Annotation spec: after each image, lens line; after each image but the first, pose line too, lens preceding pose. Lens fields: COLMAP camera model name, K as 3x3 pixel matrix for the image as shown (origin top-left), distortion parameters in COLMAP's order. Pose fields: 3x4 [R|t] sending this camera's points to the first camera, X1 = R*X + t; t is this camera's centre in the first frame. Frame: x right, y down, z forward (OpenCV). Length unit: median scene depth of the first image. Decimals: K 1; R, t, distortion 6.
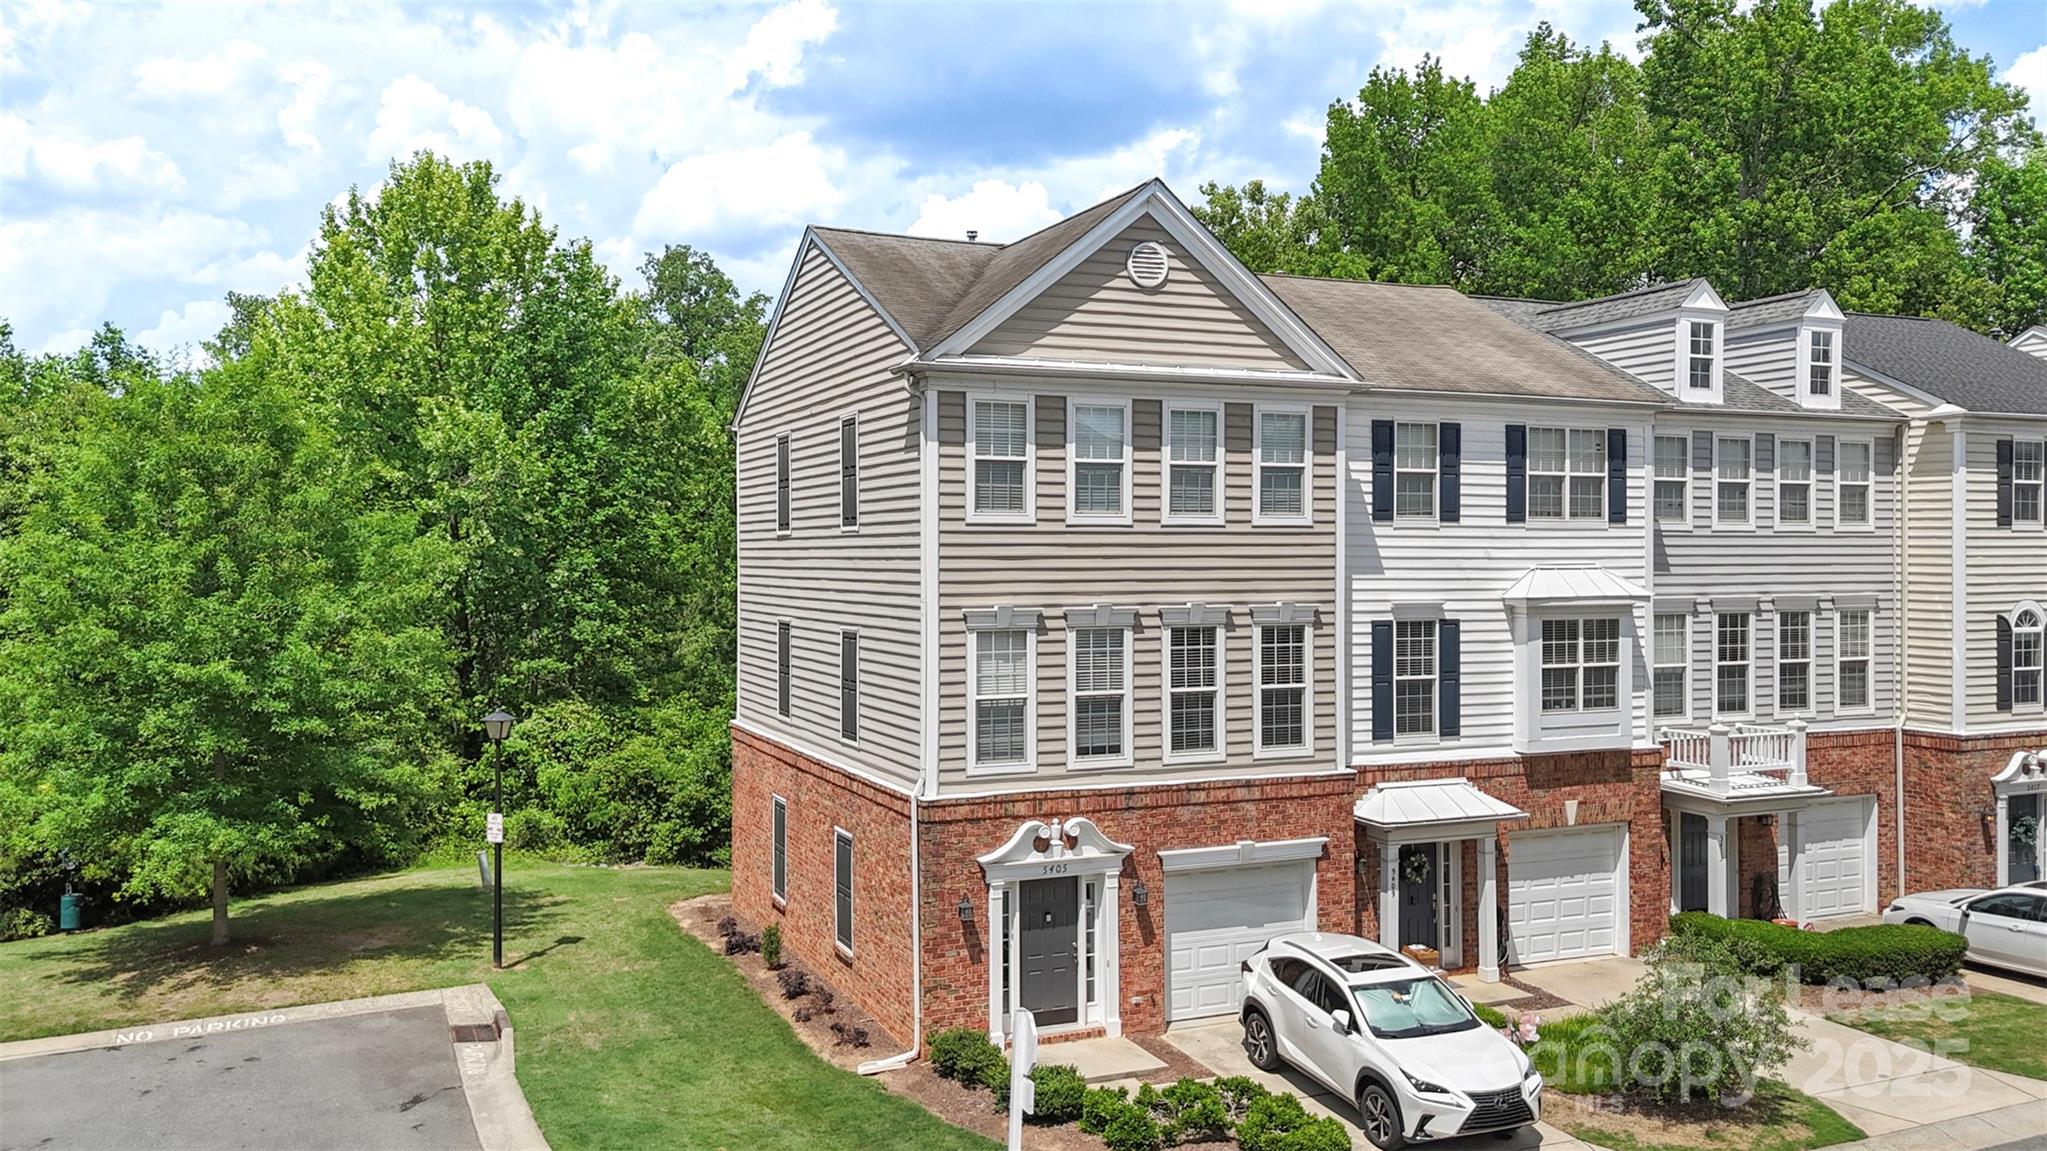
lens RADIAL K [[1483.0, 0, 1023.5], [0, 1483.0, 575.5], [0, 0, 1]] dist [0.039979, -0.006477]
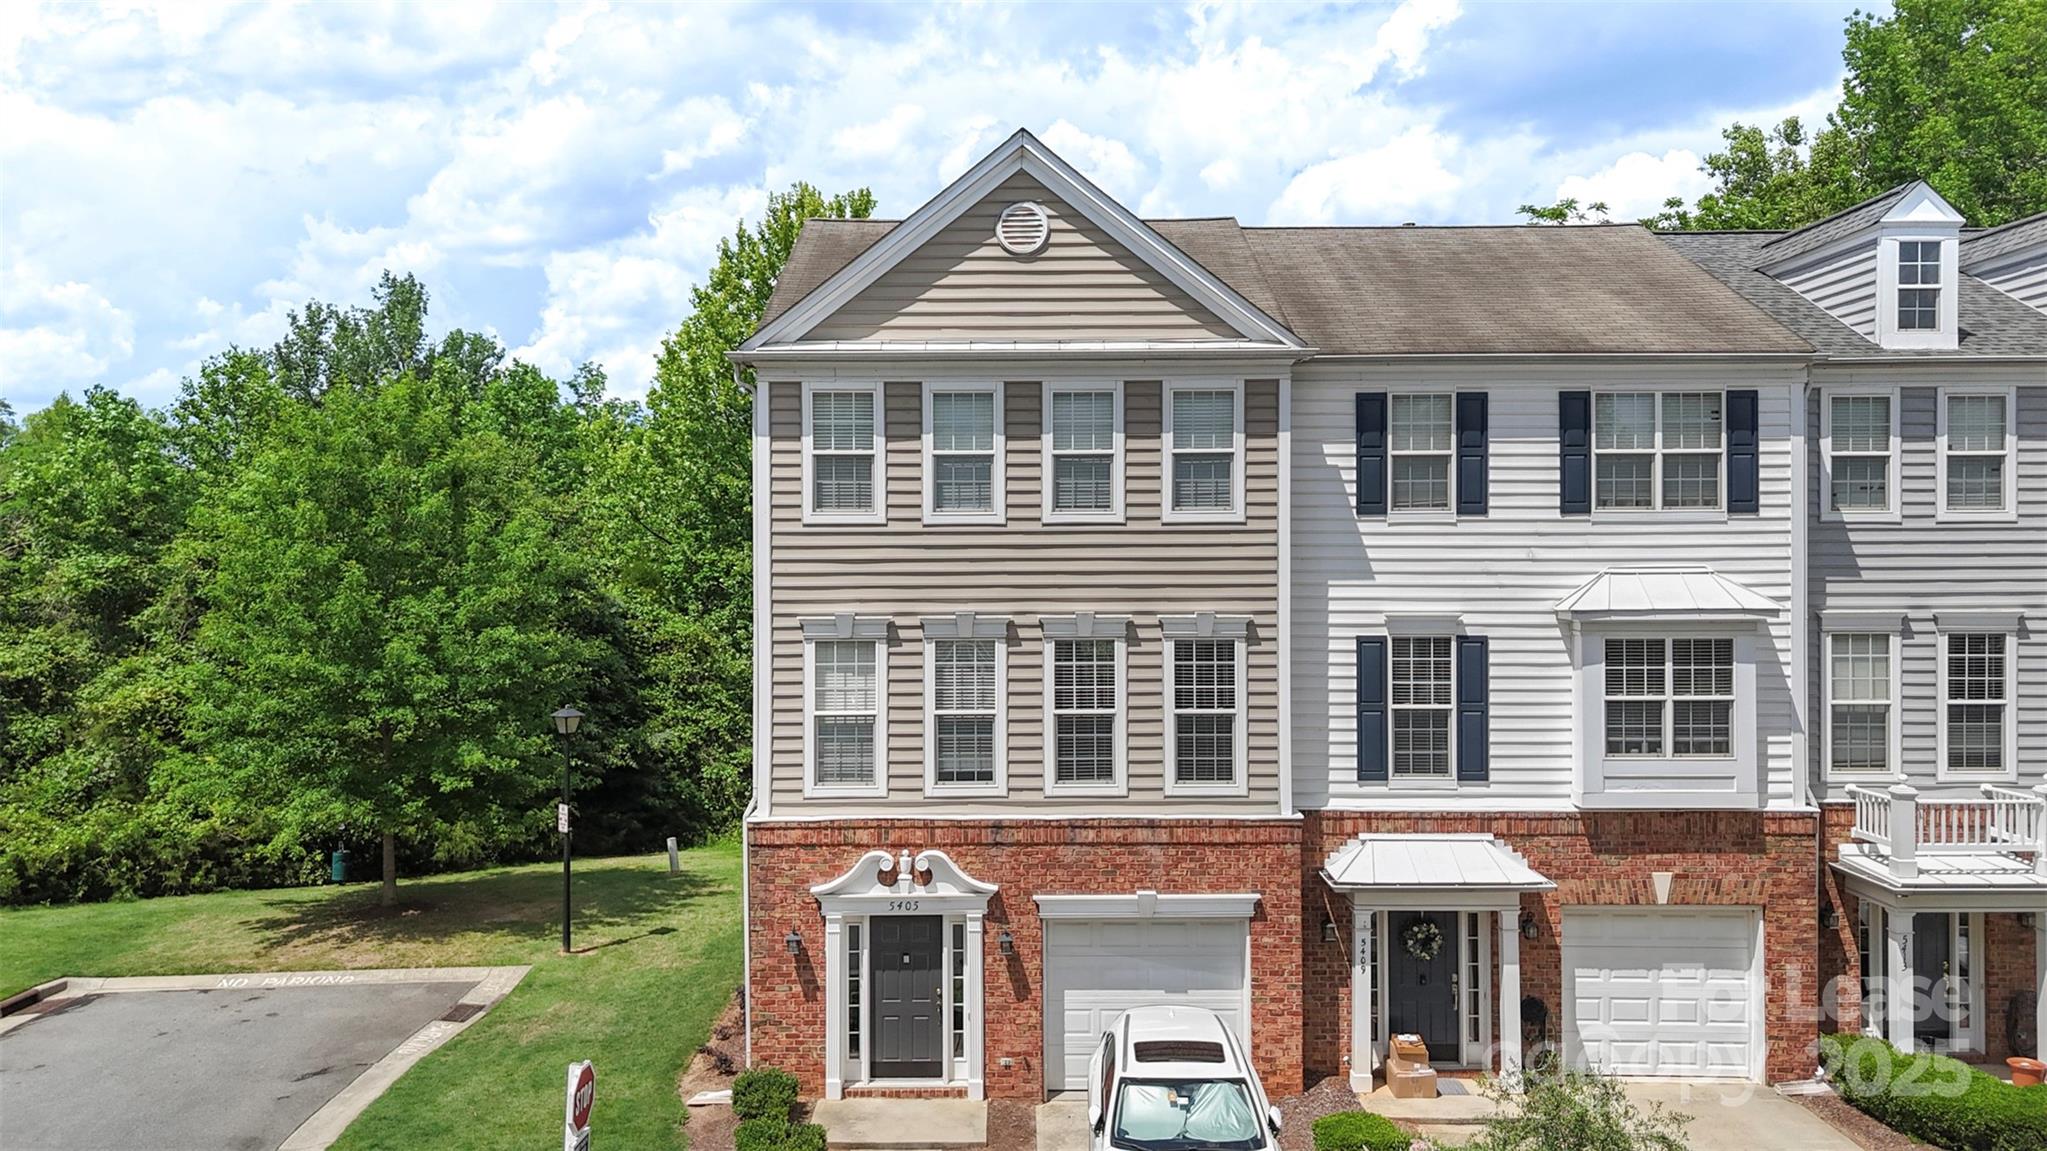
lens RADIAL K [[1483.0, 0, 1023.5], [0, 1483.0, 575.5], [0, 0, 1]] dist [0.039979, -0.006477]
pose [[0.926532, 0.002141, -0.376210, 0.380246], [-0.001932, 0.999998, 0.000932, -0.003695], [0.376211, -0.000137, 0.926534, 0.167952]]
